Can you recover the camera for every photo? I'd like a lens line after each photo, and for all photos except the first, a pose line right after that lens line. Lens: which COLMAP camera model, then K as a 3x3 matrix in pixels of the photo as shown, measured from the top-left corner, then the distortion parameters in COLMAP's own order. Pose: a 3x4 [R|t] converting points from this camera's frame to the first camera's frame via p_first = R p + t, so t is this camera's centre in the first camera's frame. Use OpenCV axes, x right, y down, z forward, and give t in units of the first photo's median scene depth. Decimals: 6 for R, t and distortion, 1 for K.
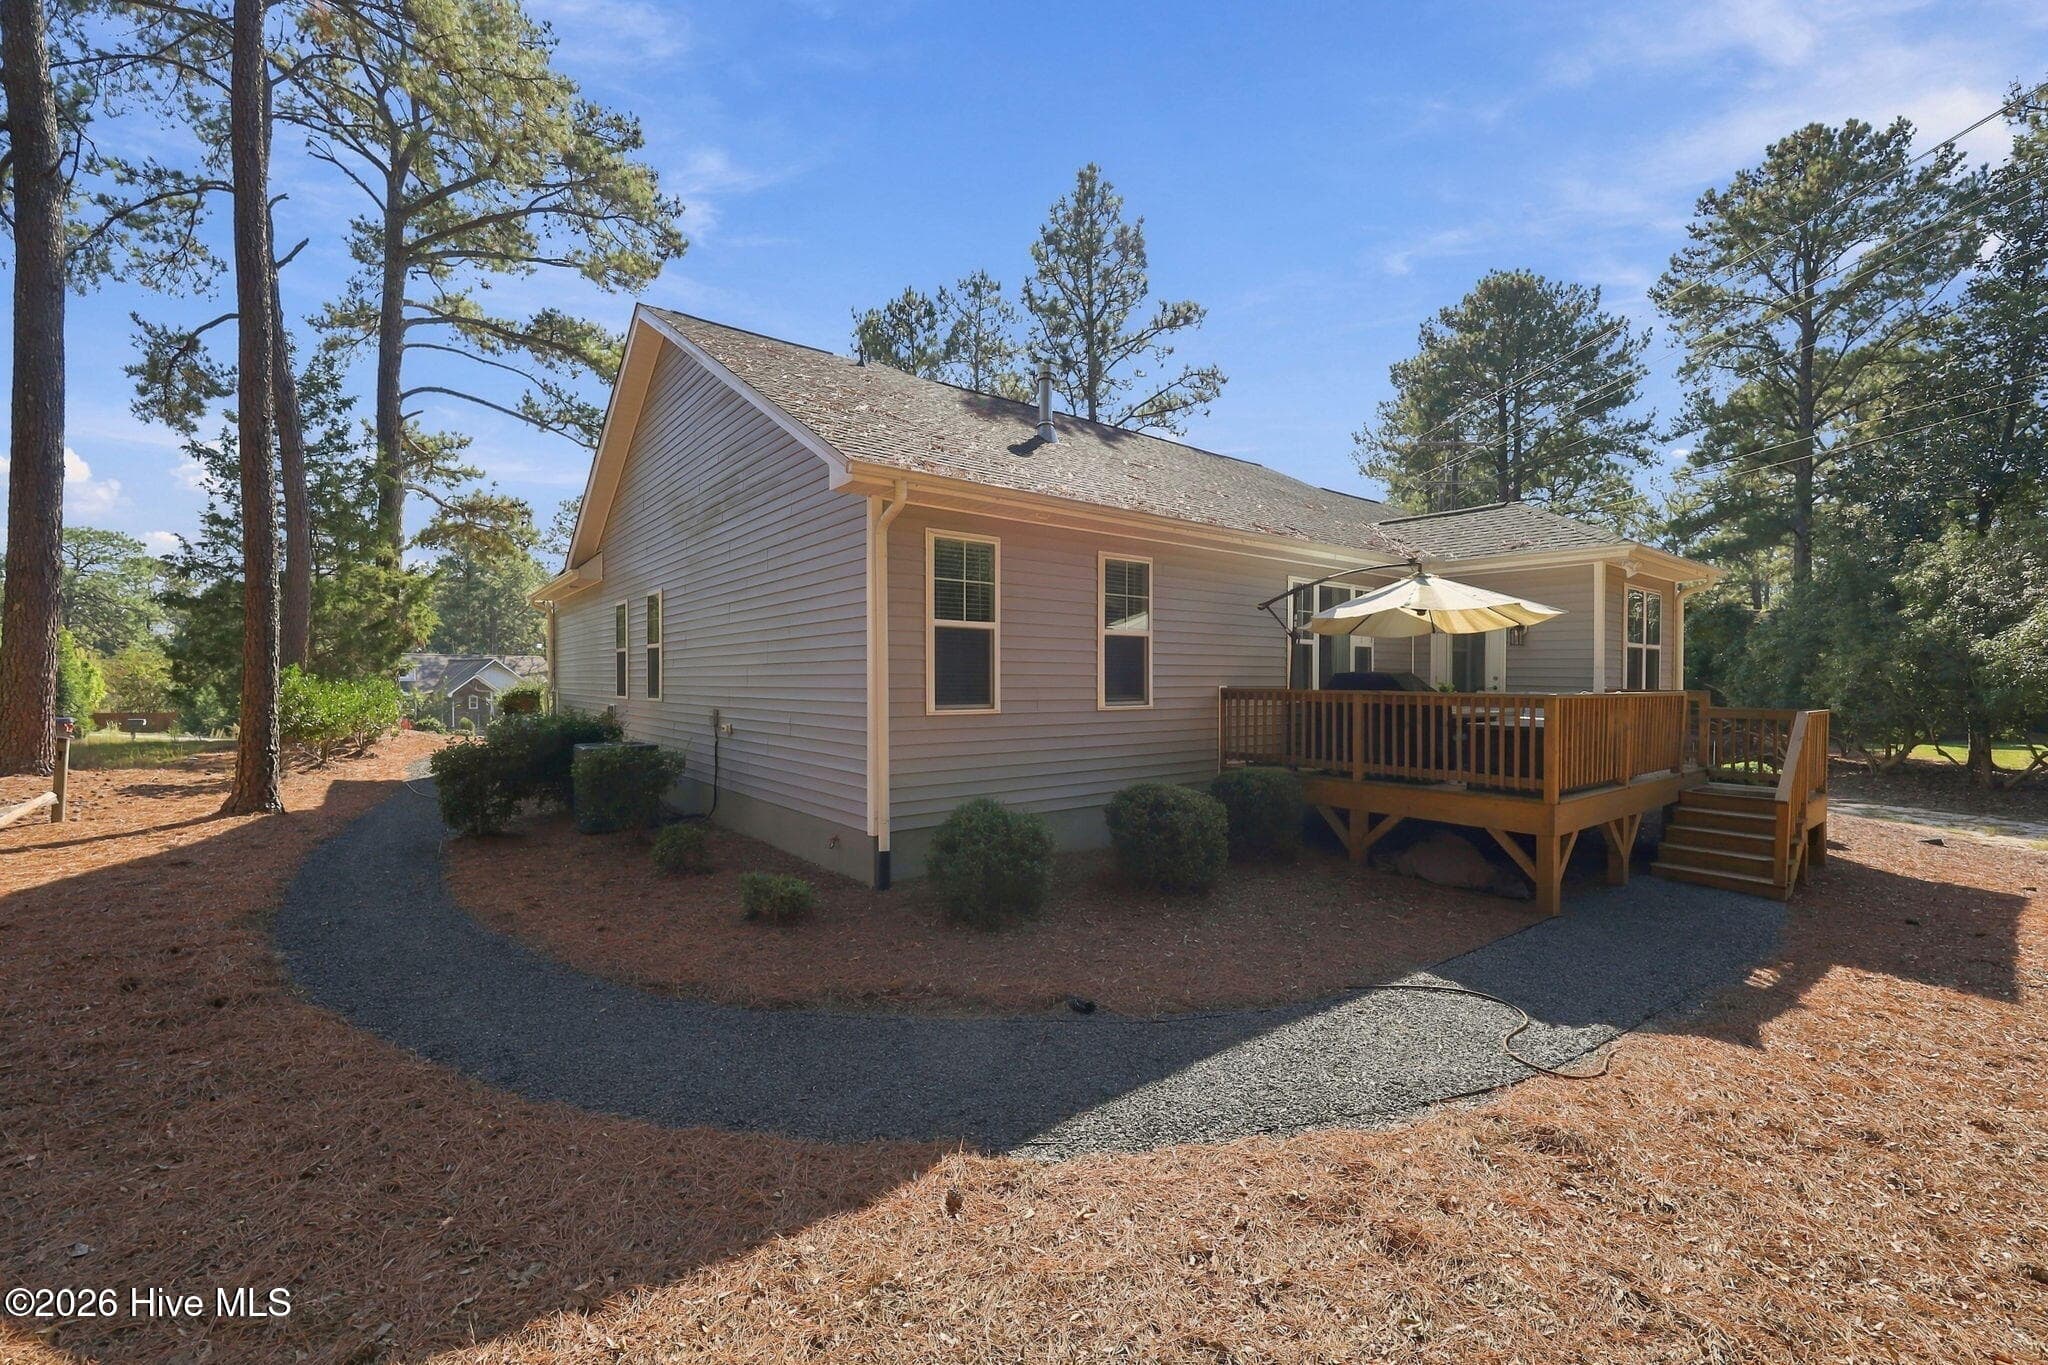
lens RADIAL K [[834.6, 0, 1024.7], [0, 834.6, 689.3], [0, 0, 1]] dist [0.000185, 0.000064]
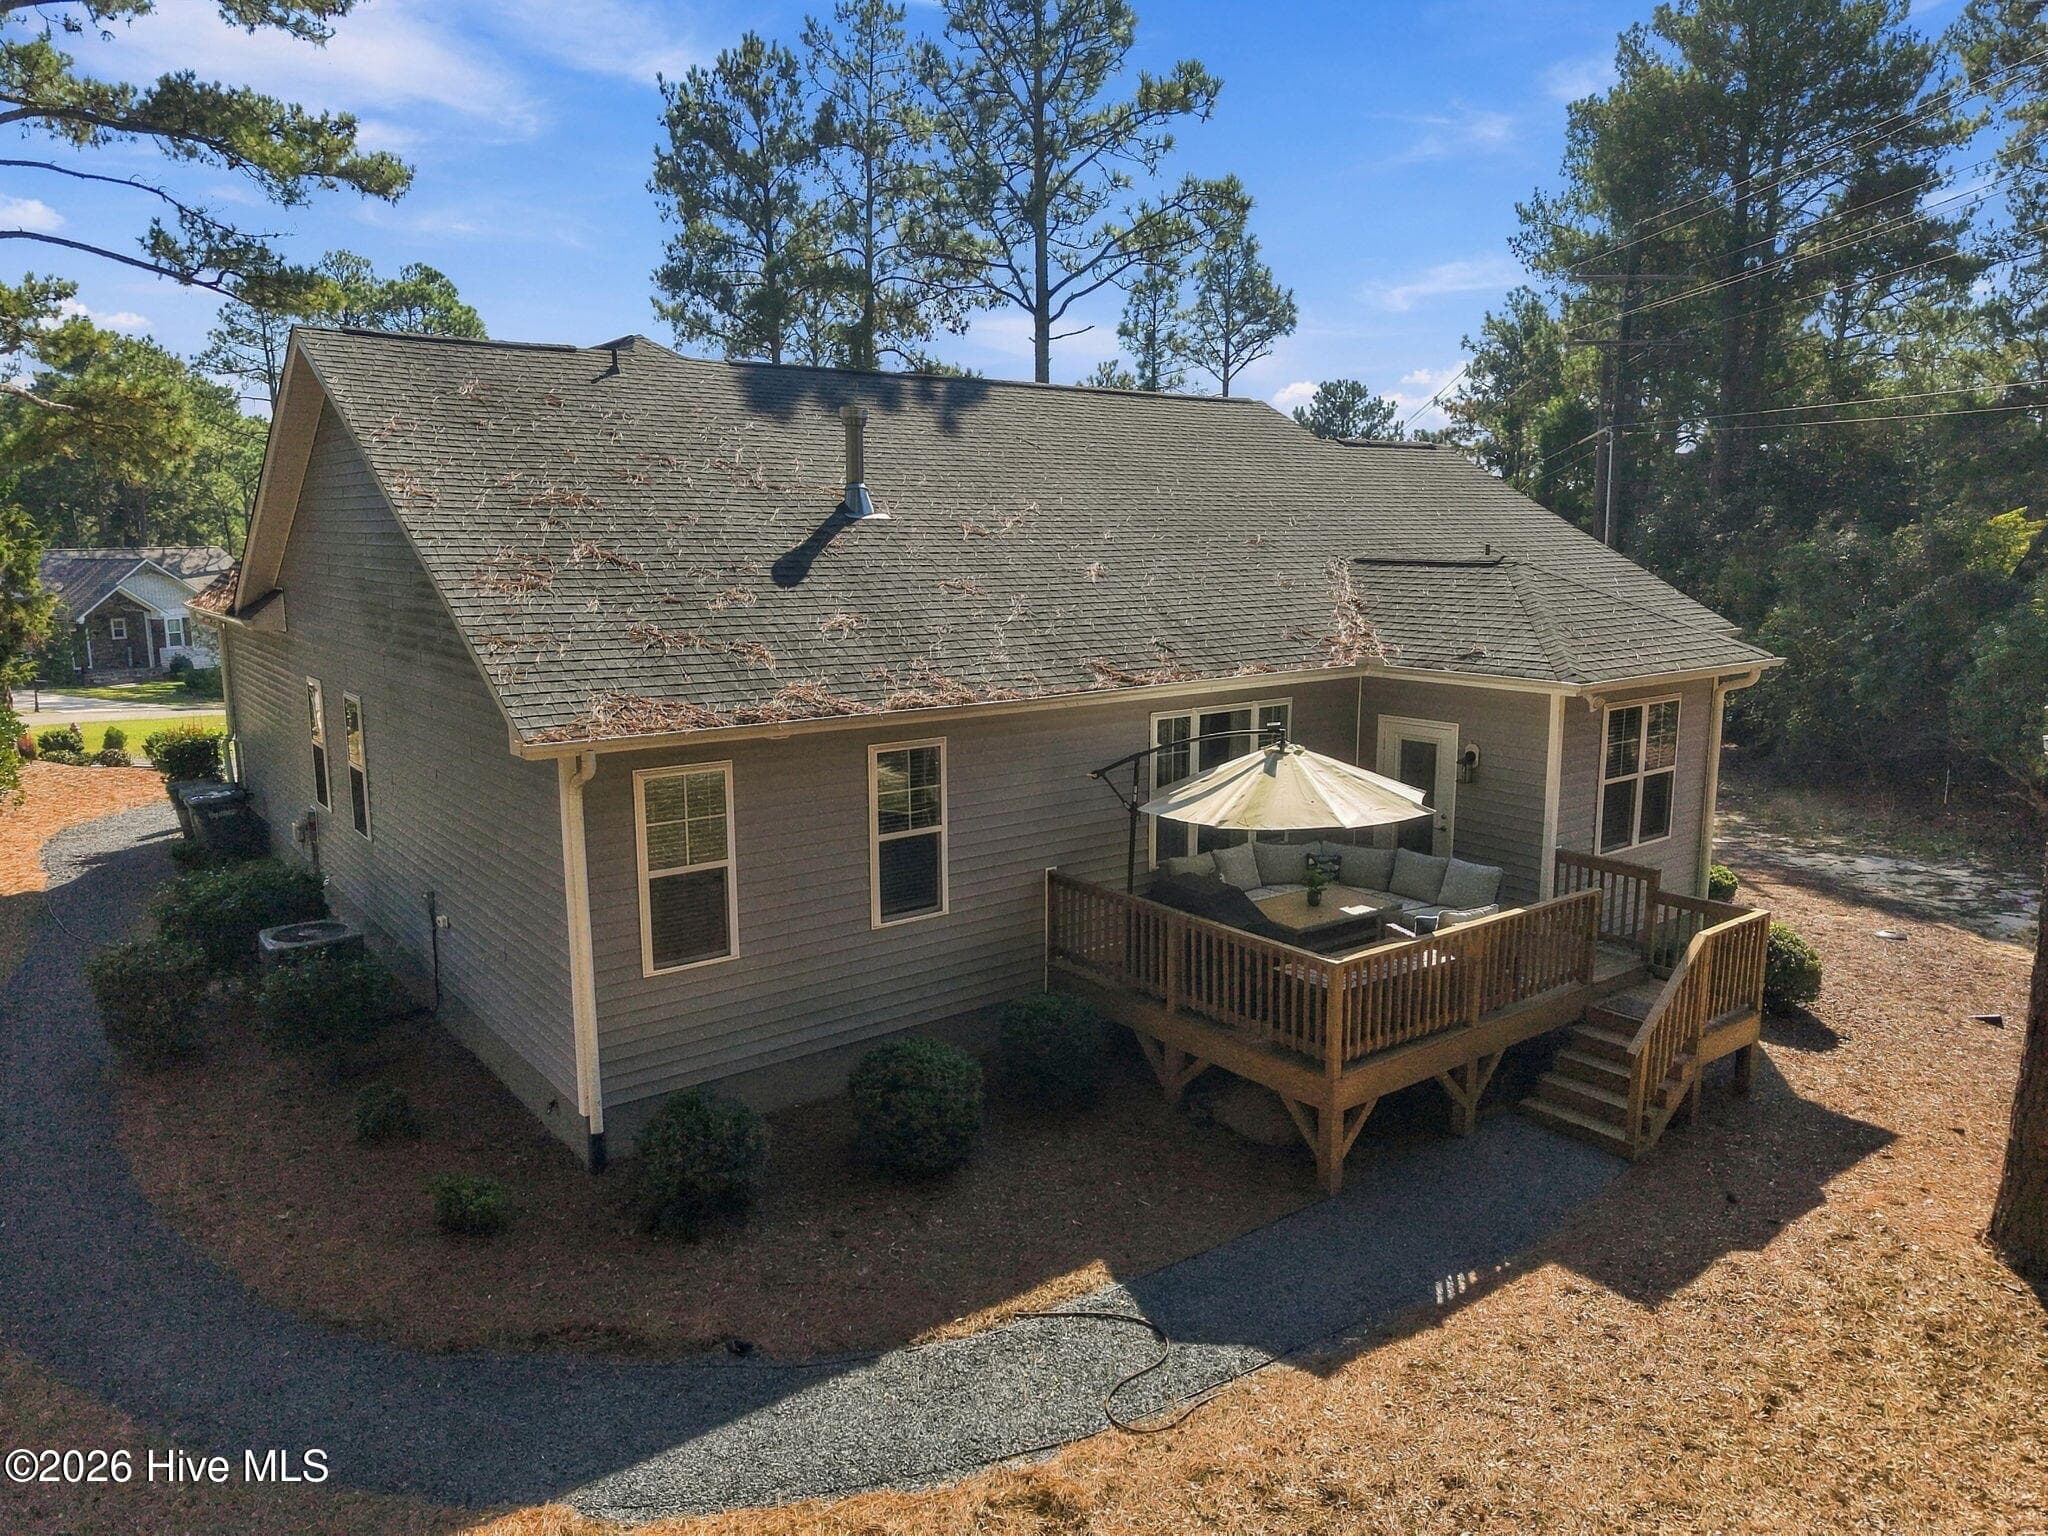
lens RADIAL K [[1386.7, 0, 1021.1], [0, 1386.7, 755.5], [0, 0, 1]] dist [0.015416, -0.006840]
pose [[0.999892, -0.006827, -0.013048, 0.229368], [0.008627, 0.989643, 0.143289, -0.308263], [0.011935, -0.143386, 0.989595, -0.317520]]
